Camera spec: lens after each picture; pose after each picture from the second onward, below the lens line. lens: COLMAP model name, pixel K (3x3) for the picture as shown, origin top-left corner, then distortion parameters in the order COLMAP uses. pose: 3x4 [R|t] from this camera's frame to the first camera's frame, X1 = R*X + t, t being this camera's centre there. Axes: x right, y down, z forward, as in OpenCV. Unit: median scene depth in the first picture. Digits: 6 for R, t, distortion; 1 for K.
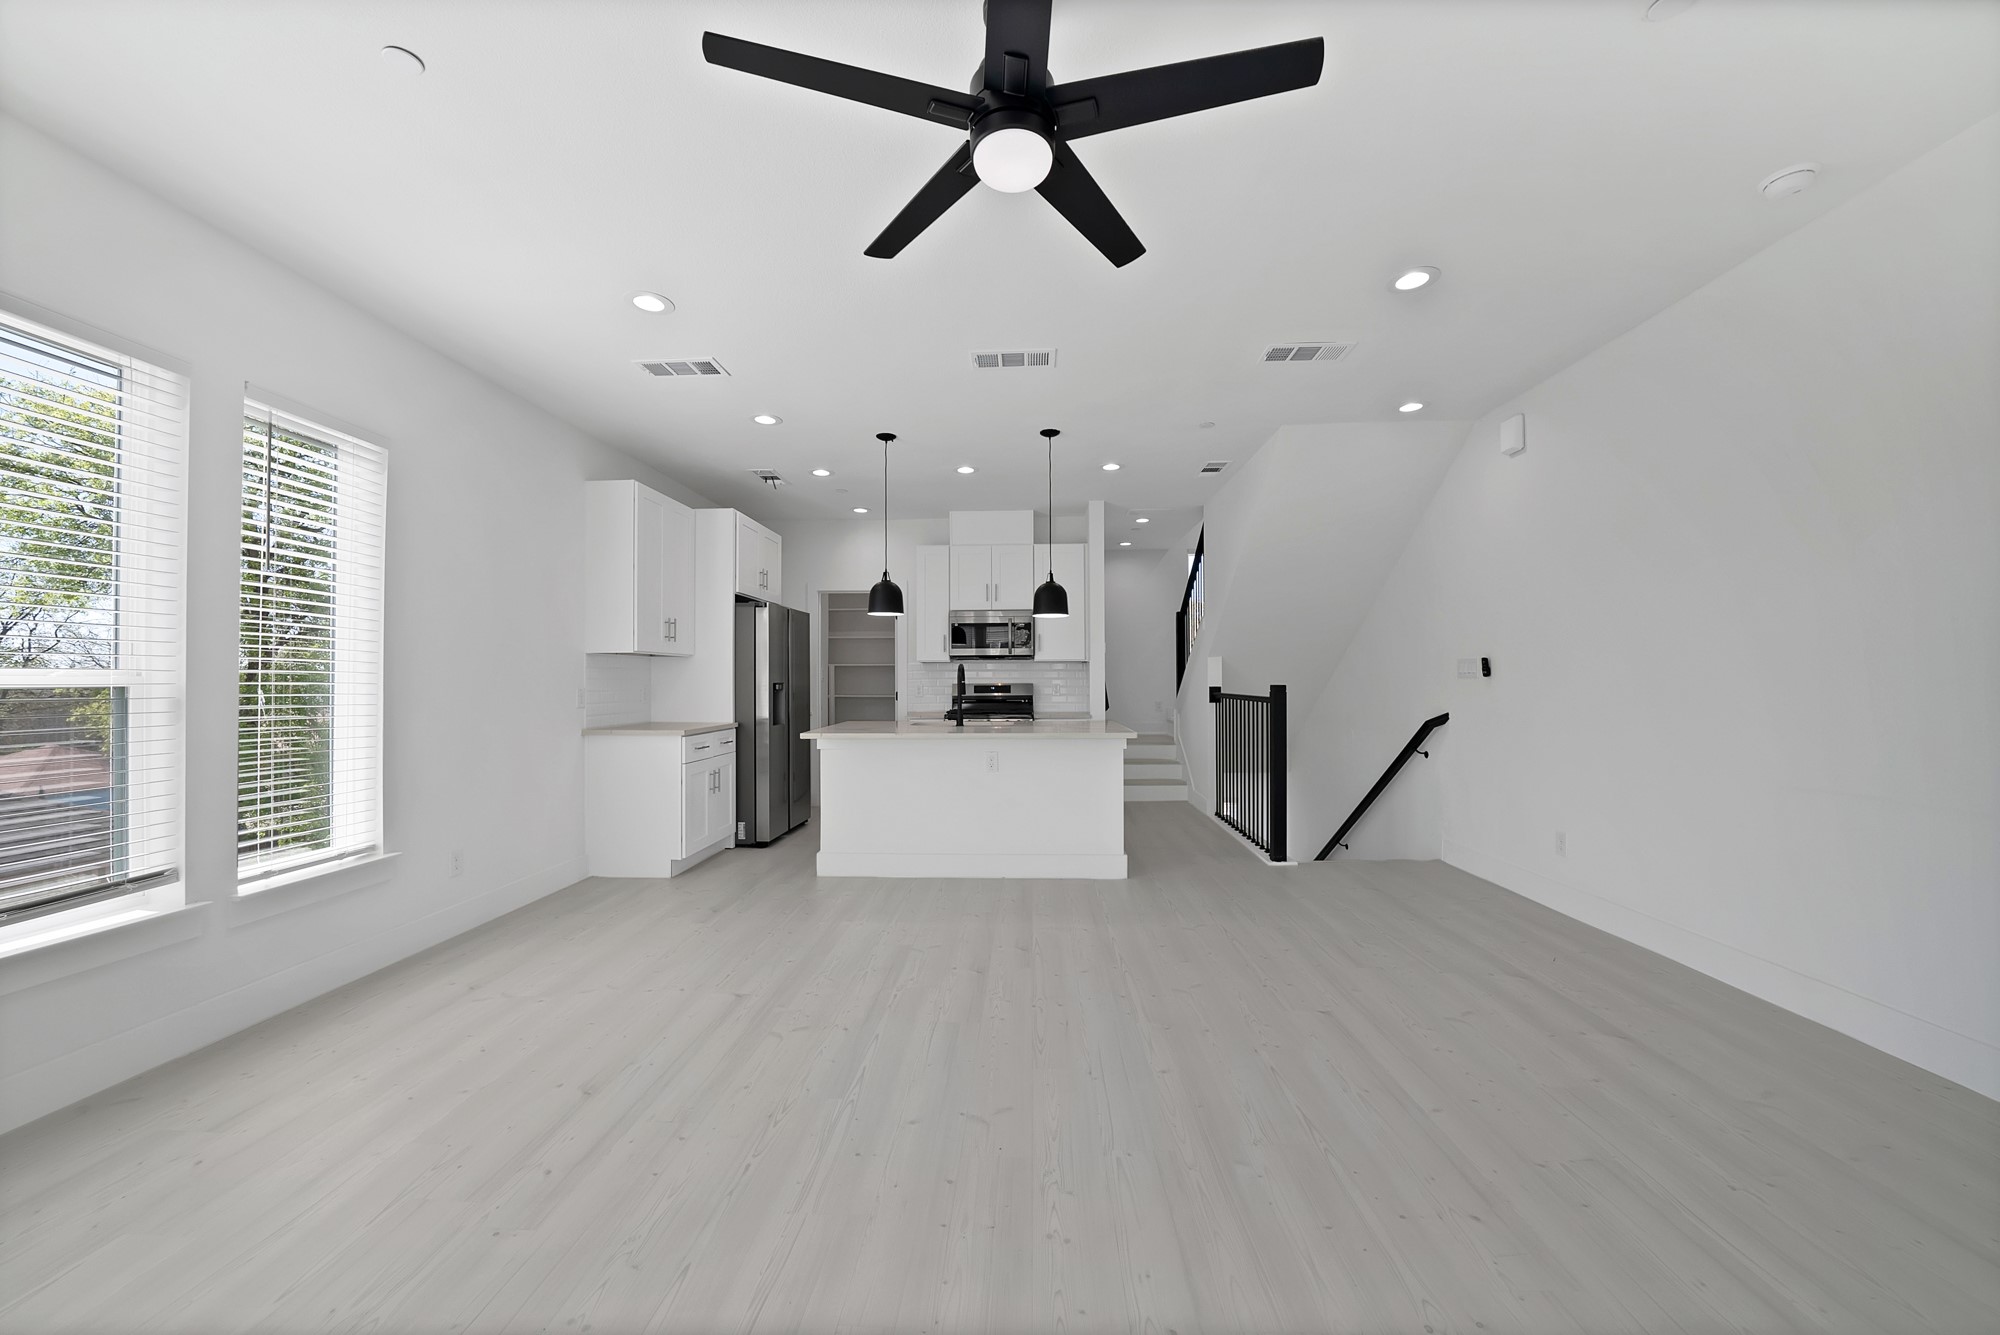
lens RADIAL K [[720.5, 0, 997.9], [0, 720.5, 672.3], [0, 0, 1]] dist [-0.021763, 0.000144]
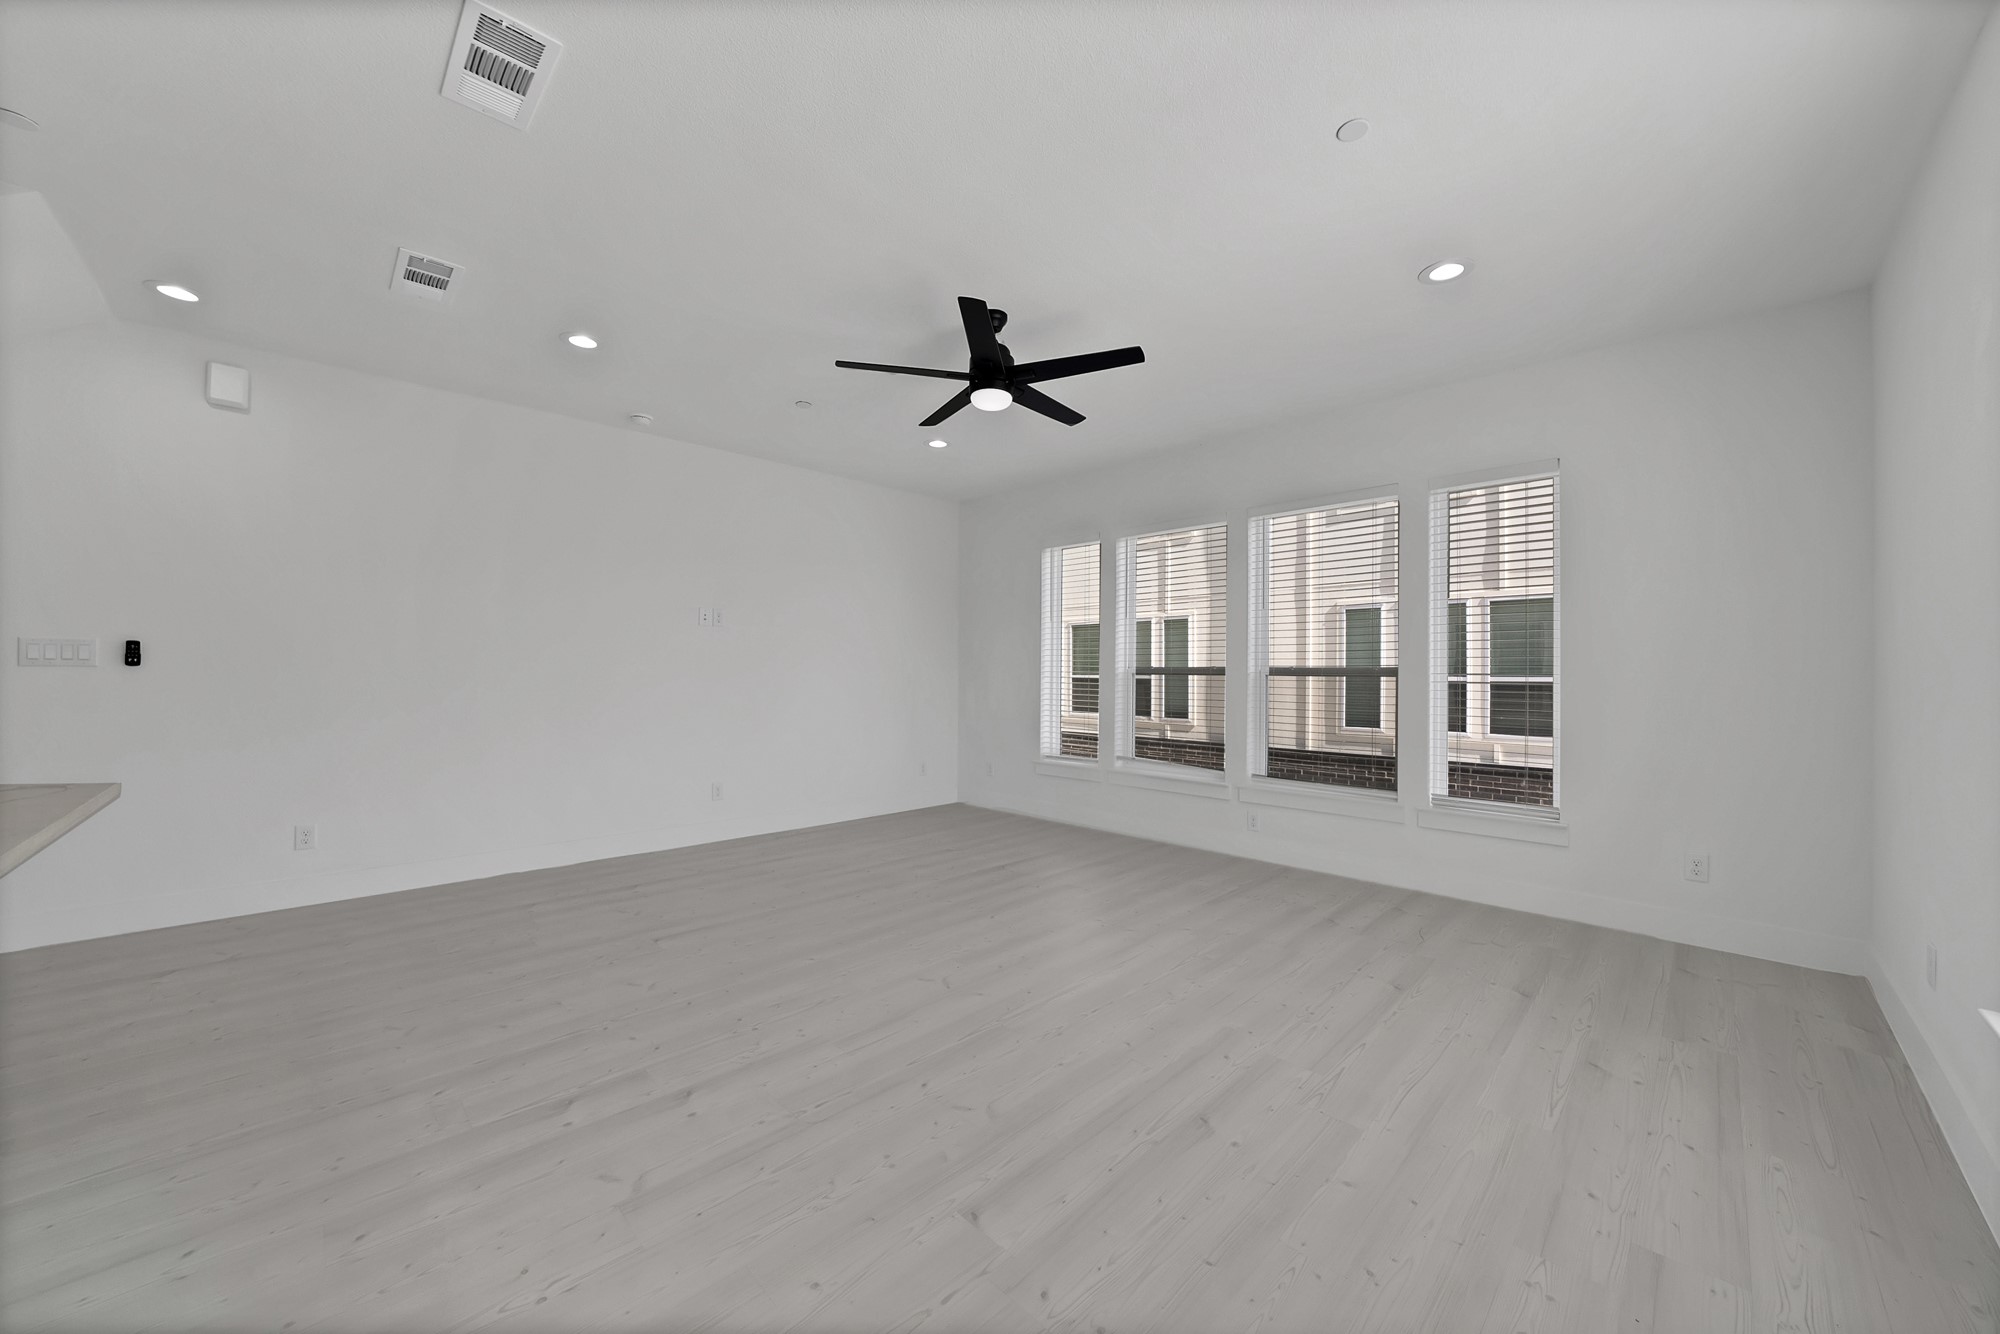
lens RADIAL K [[720.5, 0, 997.9], [0, 720.5, 671.8], [0, 0, 1]] dist [-0.021763, 0.000144]
pose [[-0.736864, 0.004086, 0.676029, -0.441317], [-0.011391, 0.999765, -0.018459, 0.014388], [-0.675945, -0.021303, -0.736644, 0.818587]]
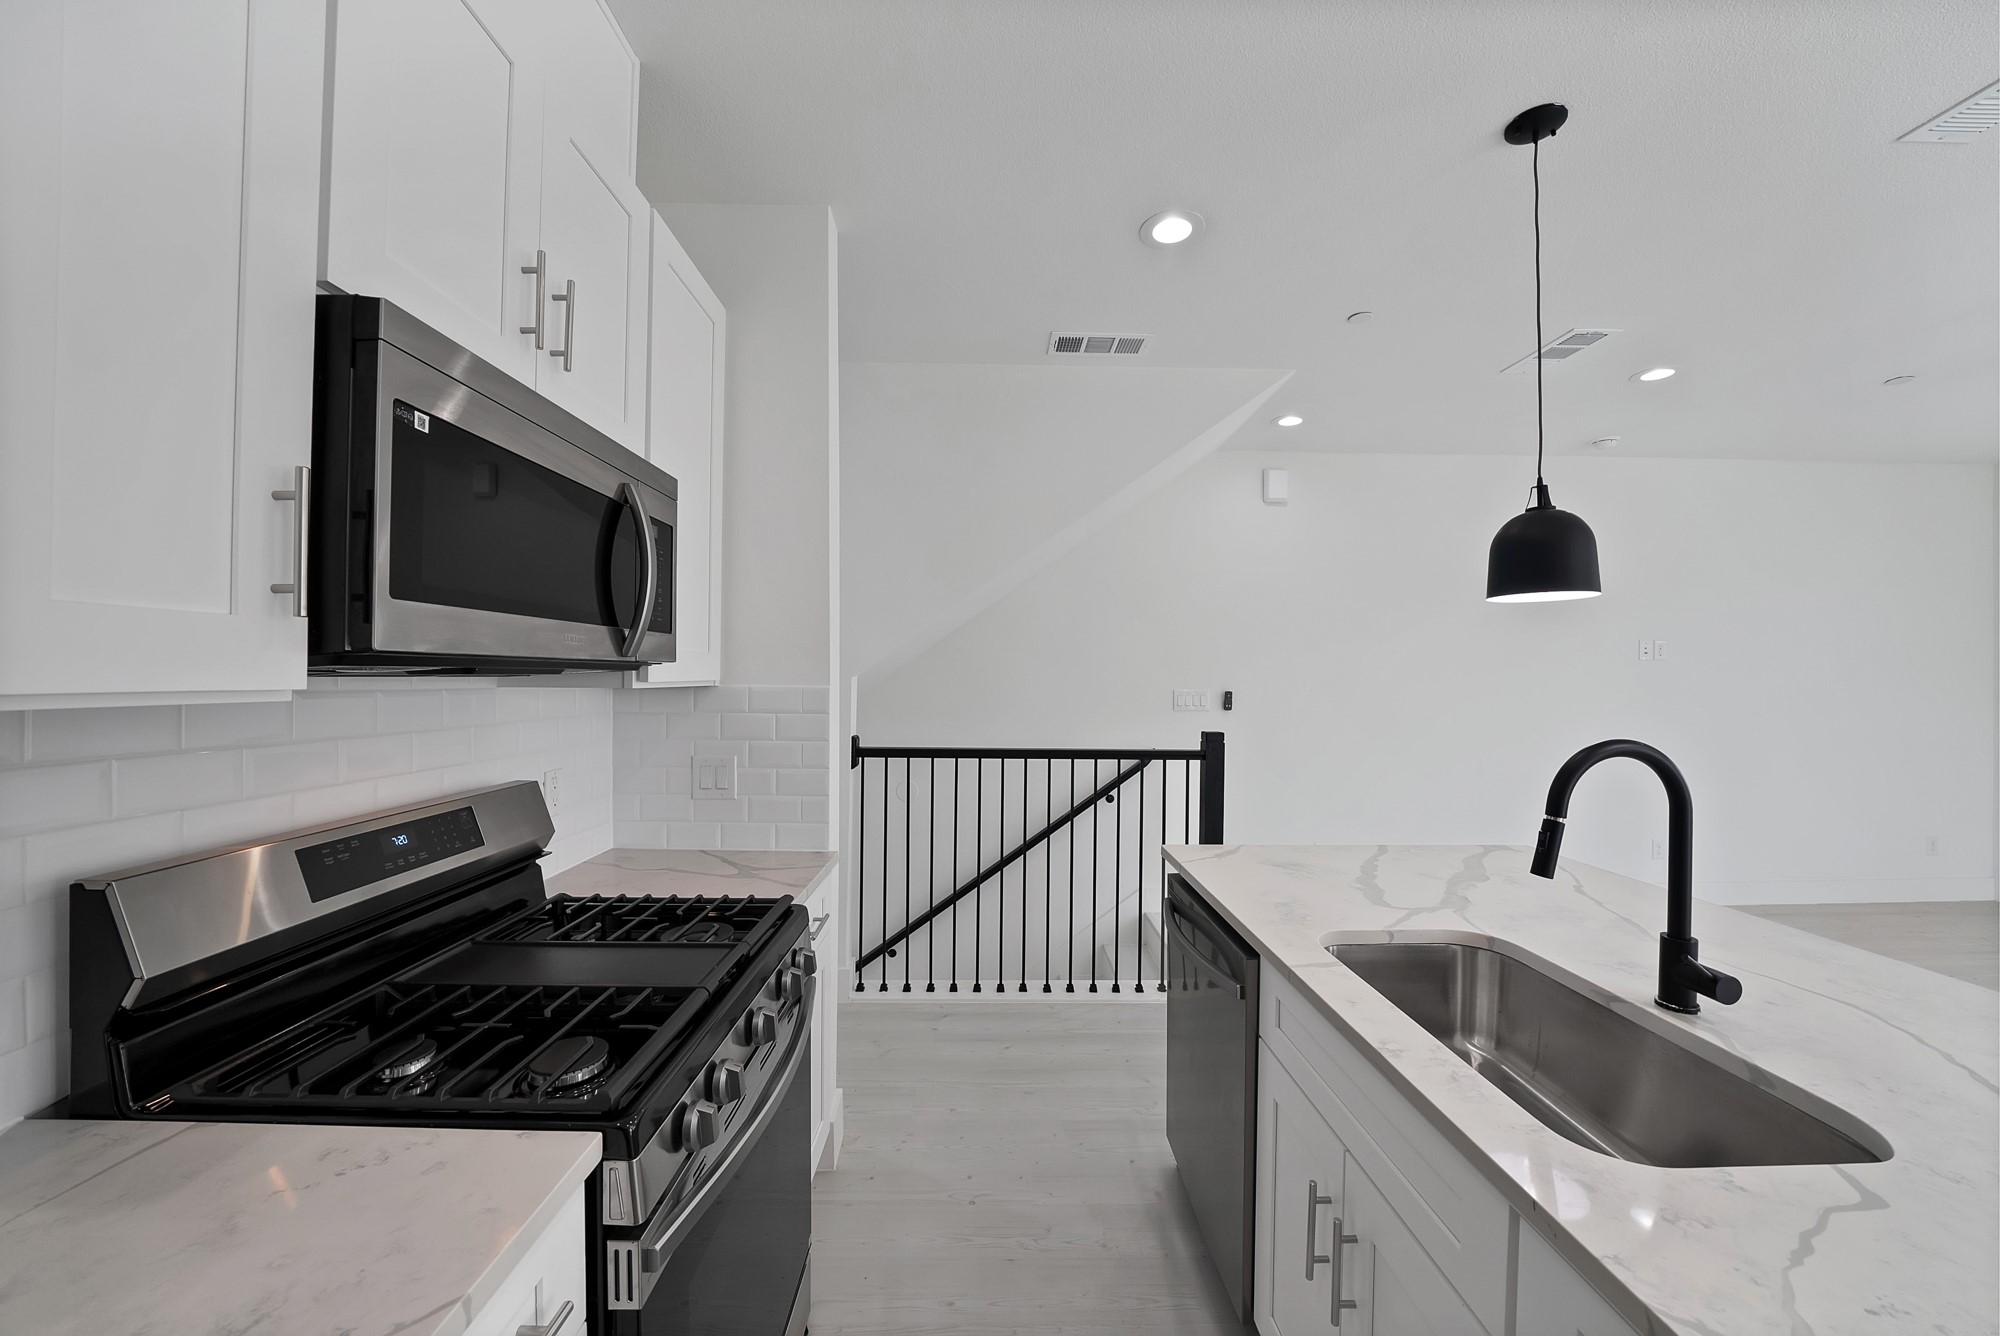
lens RADIAL K [[711.7, 0, 999.7], [0, 711.7, 675.0], [0, 0, 1]] dist [-0.022298, 0.000237]
pose [[-0.063144, 0.004760, 0.997993, -0.262135], [-0.017731, 0.999825, -0.005891, -0.027990], [-0.997847, -0.018068, -0.063049, 1.227467]]
